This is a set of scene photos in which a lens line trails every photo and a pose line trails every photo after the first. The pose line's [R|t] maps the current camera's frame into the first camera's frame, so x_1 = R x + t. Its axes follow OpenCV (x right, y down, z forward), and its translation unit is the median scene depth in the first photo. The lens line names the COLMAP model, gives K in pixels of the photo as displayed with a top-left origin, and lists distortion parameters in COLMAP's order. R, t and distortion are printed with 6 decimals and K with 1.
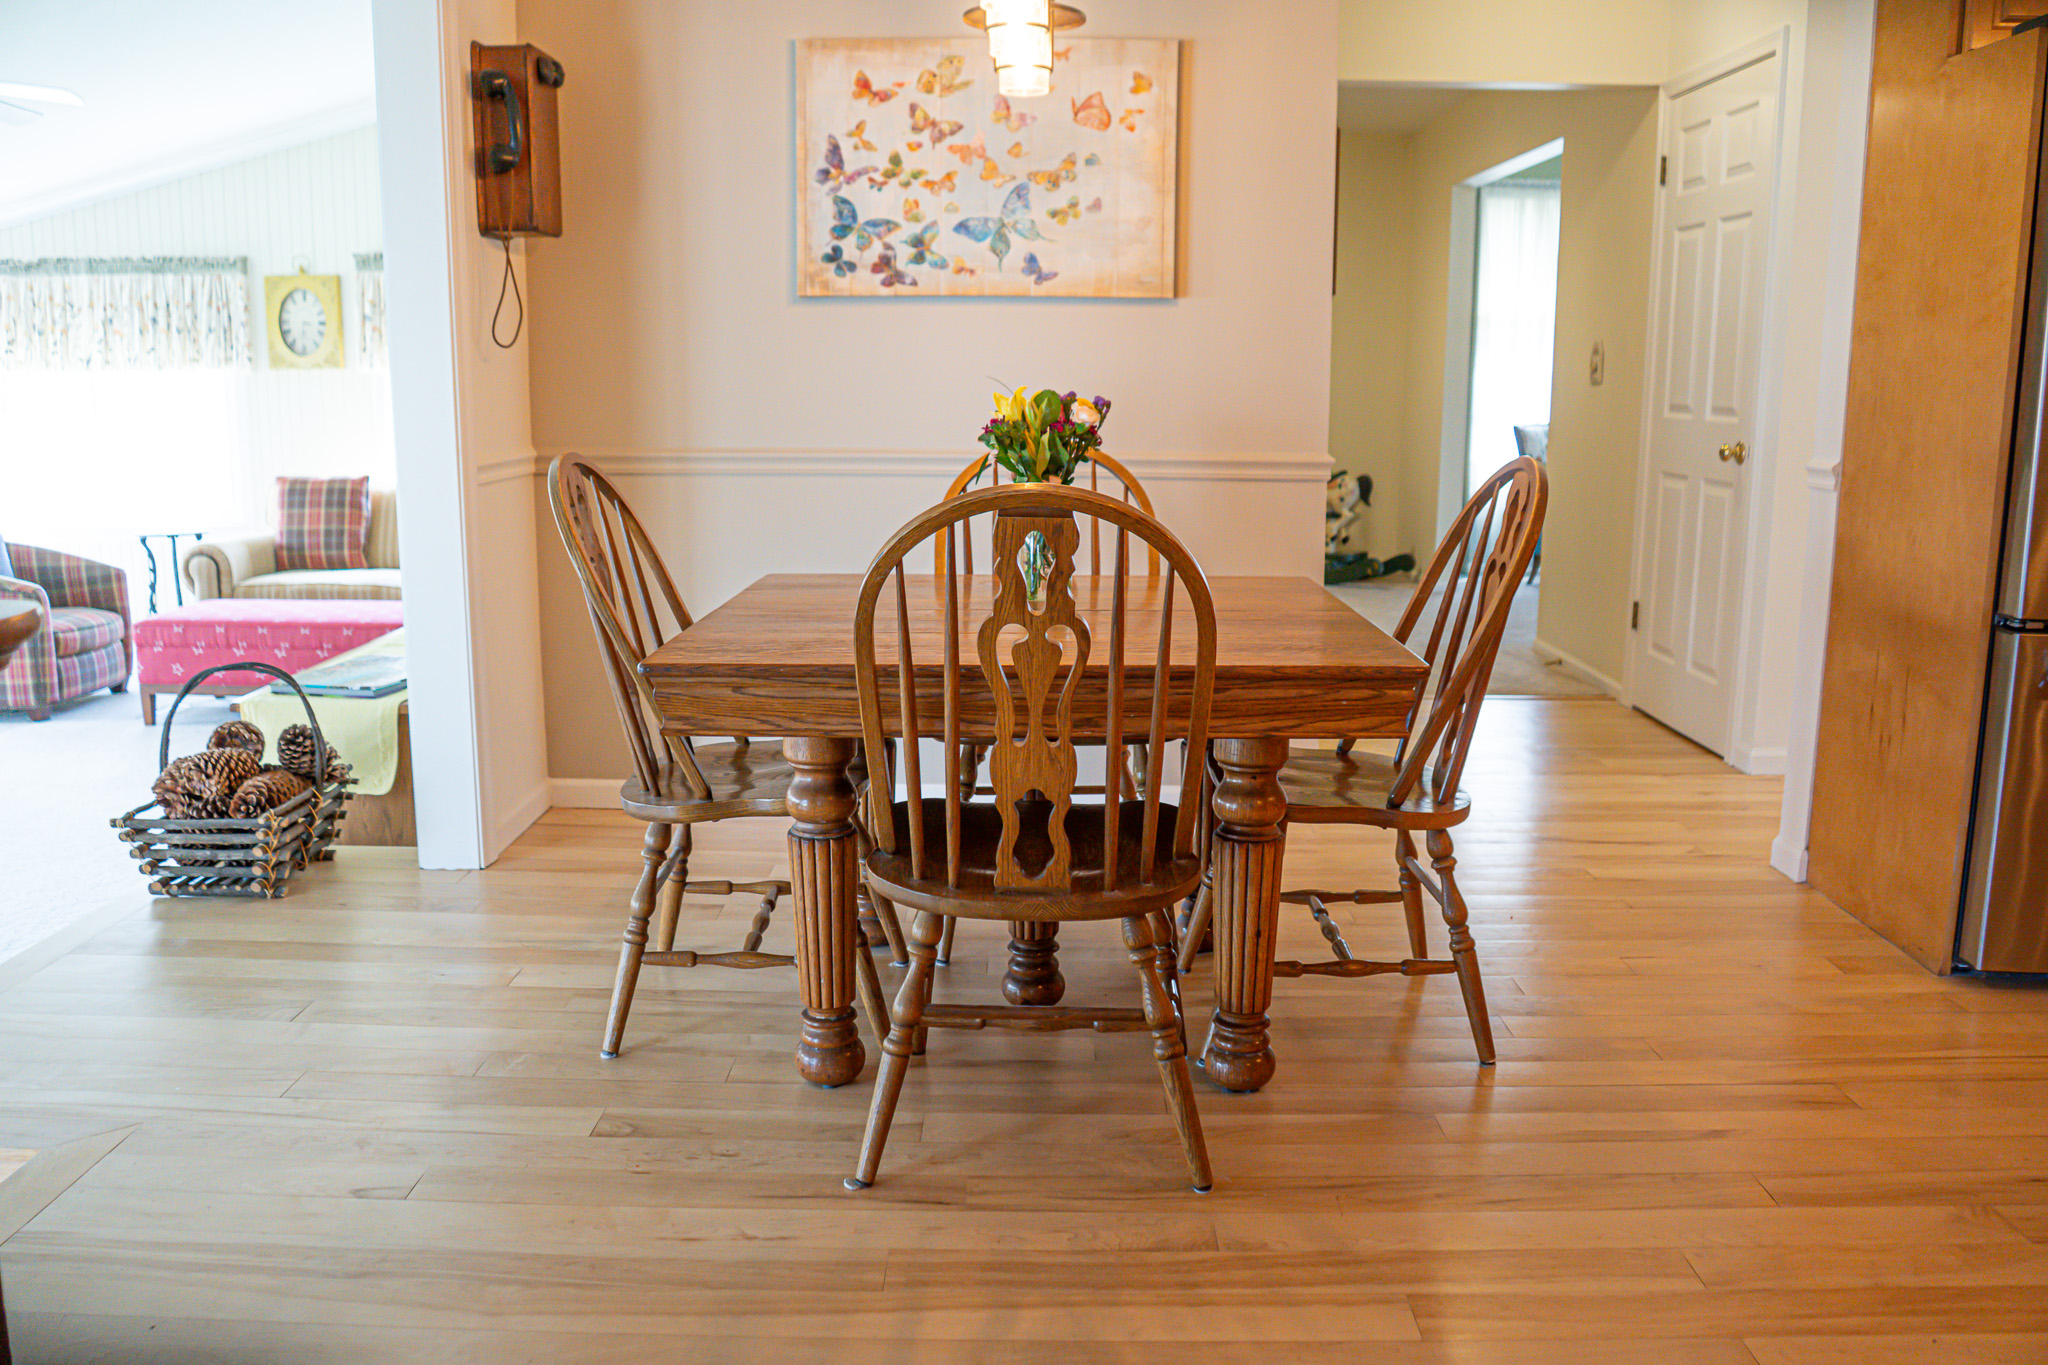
lens RADIAL K [[1667.2, 0, 1028.4], [0, 1667.2, 674.5], [0, 0, 1]] dist [-0.118284, 0.072017]
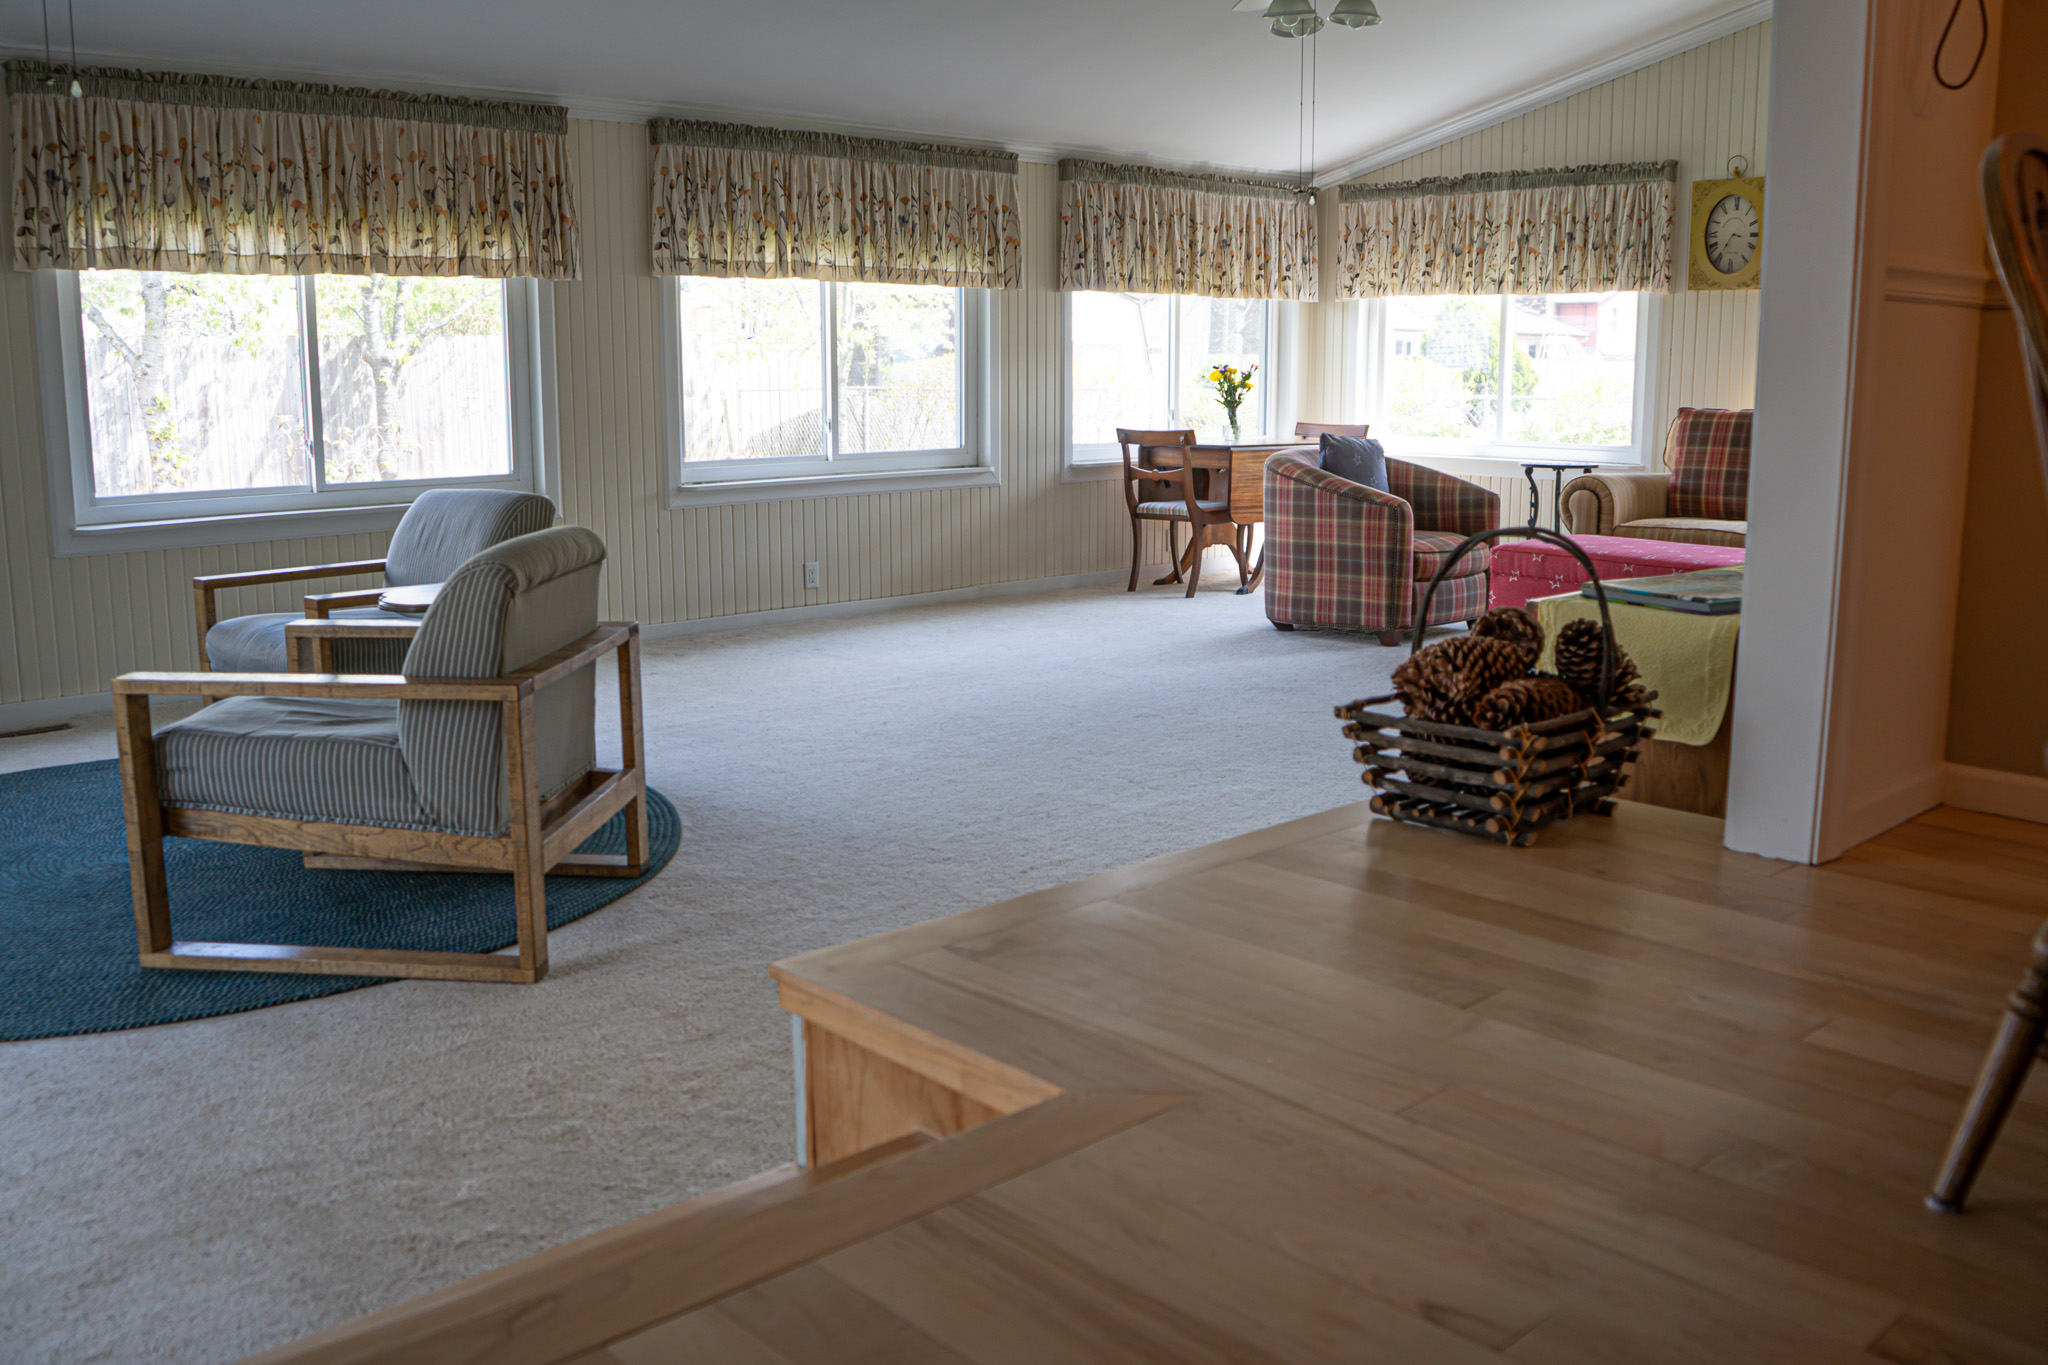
lens RADIAL K [[1754.1, 0, 1005.7], [0, 1754.1, 686.4], [0, 0, 1]] dist [-0.127424, 0.082671]
pose [[0.679504, 0.124870, -0.722968, -0.054672], [-0.125441, 0.990673, 0.053208, 0.046346], [0.722869, 0.054535, 0.688830, 0.252733]]
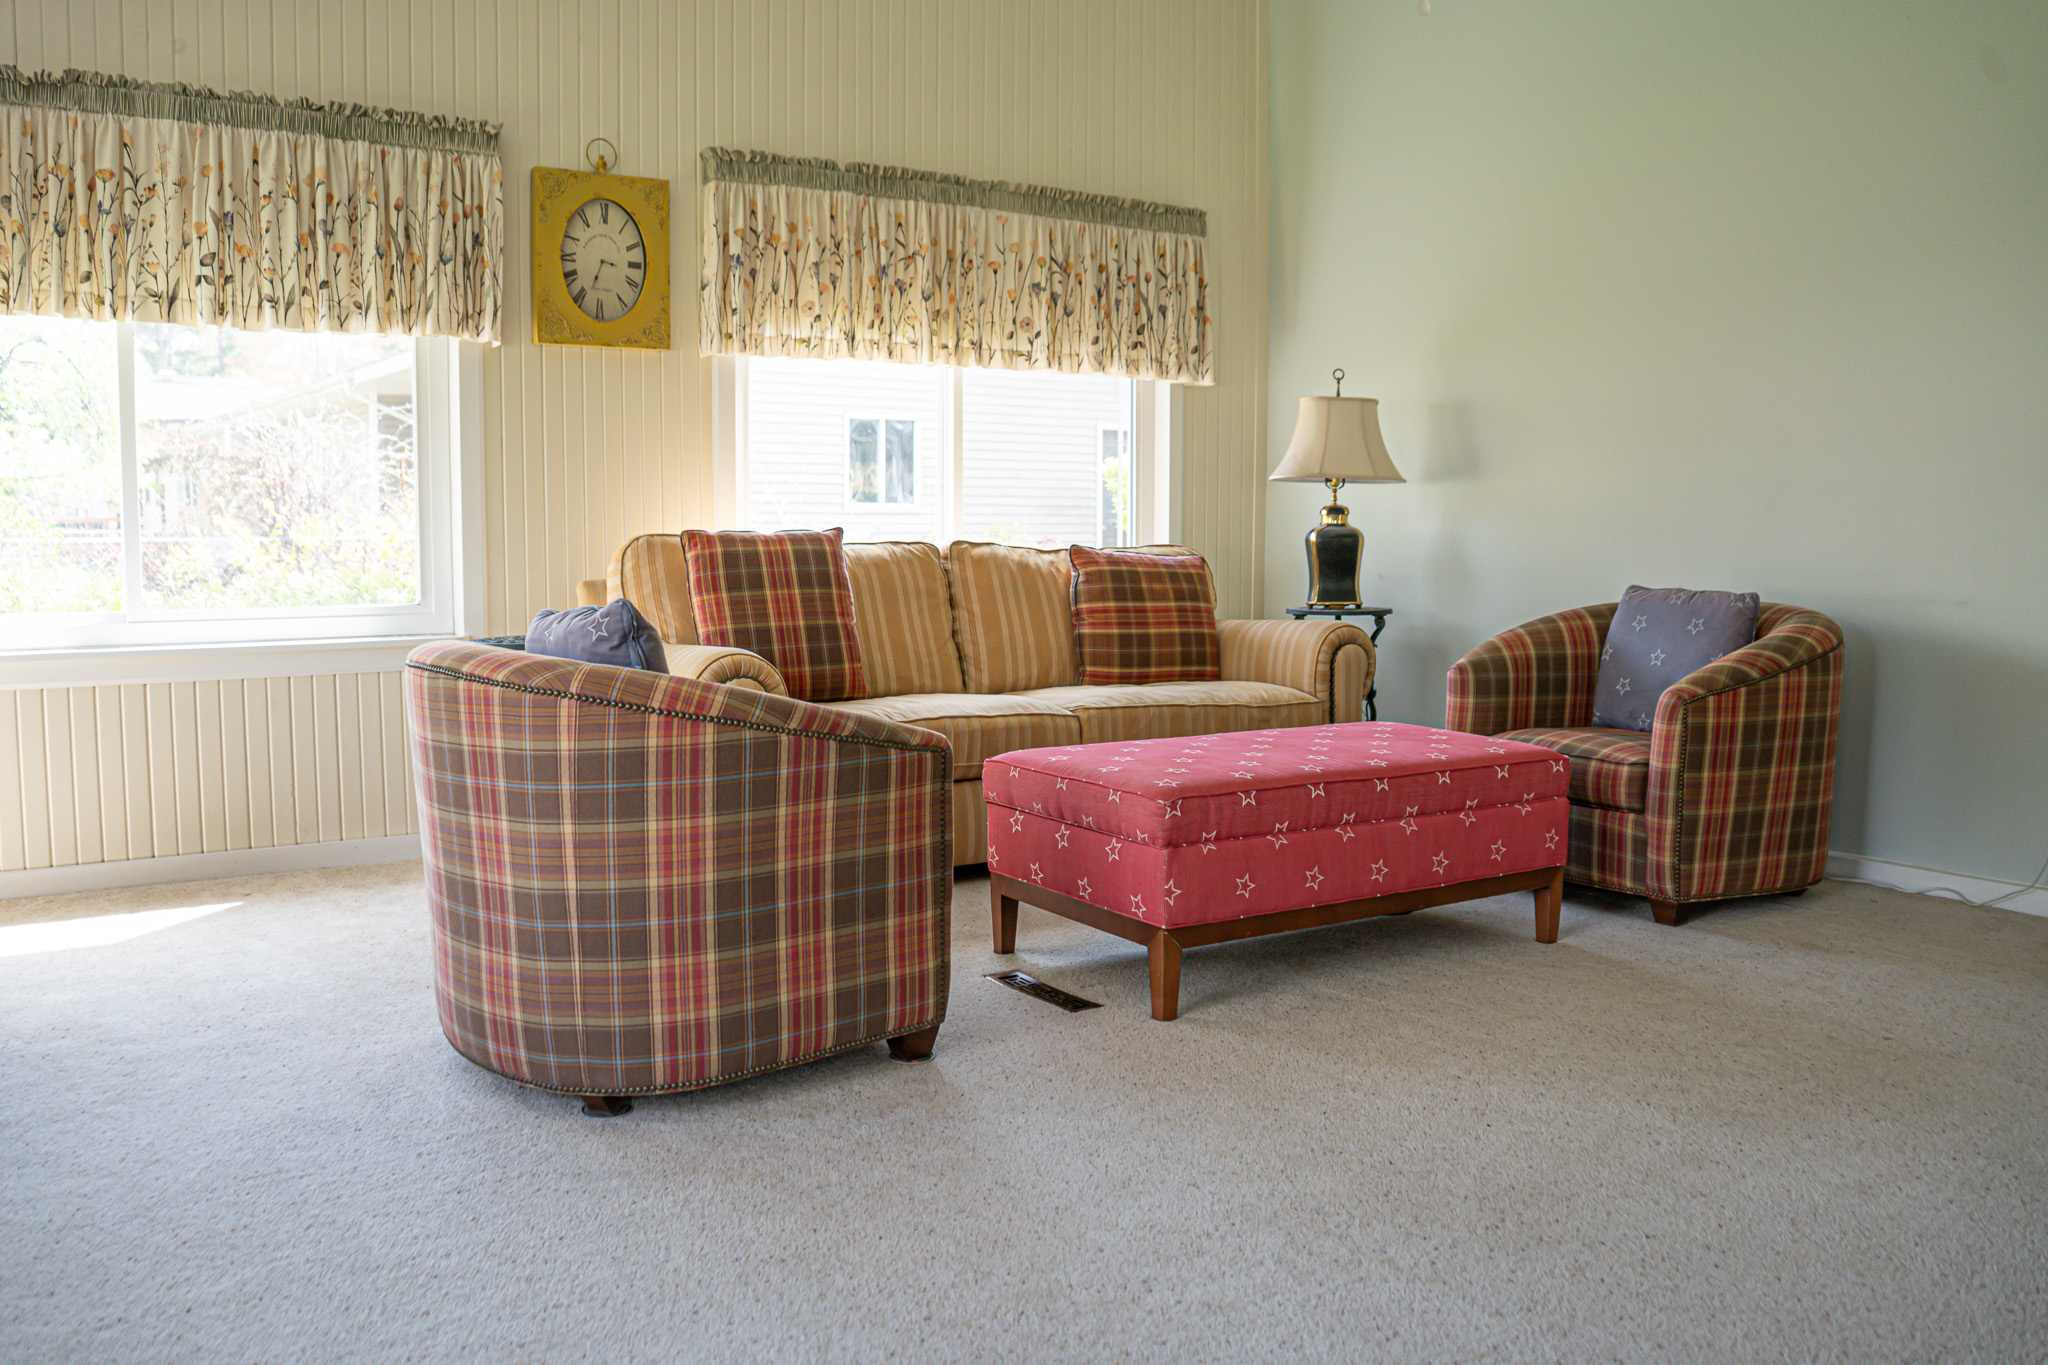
lens RADIAL K [[1667.2, 0, 1033.8], [0, 1667.2, 667.7], [0, 0, 1]] dist [-0.118284, 0.072017]
pose [[0.832088, -0.053760, 0.552032, -1.428192], [0.103892, 0.992782, -0.059917, -0.073644], [-0.544826, 0.107208, 0.831667, 1.070748]]
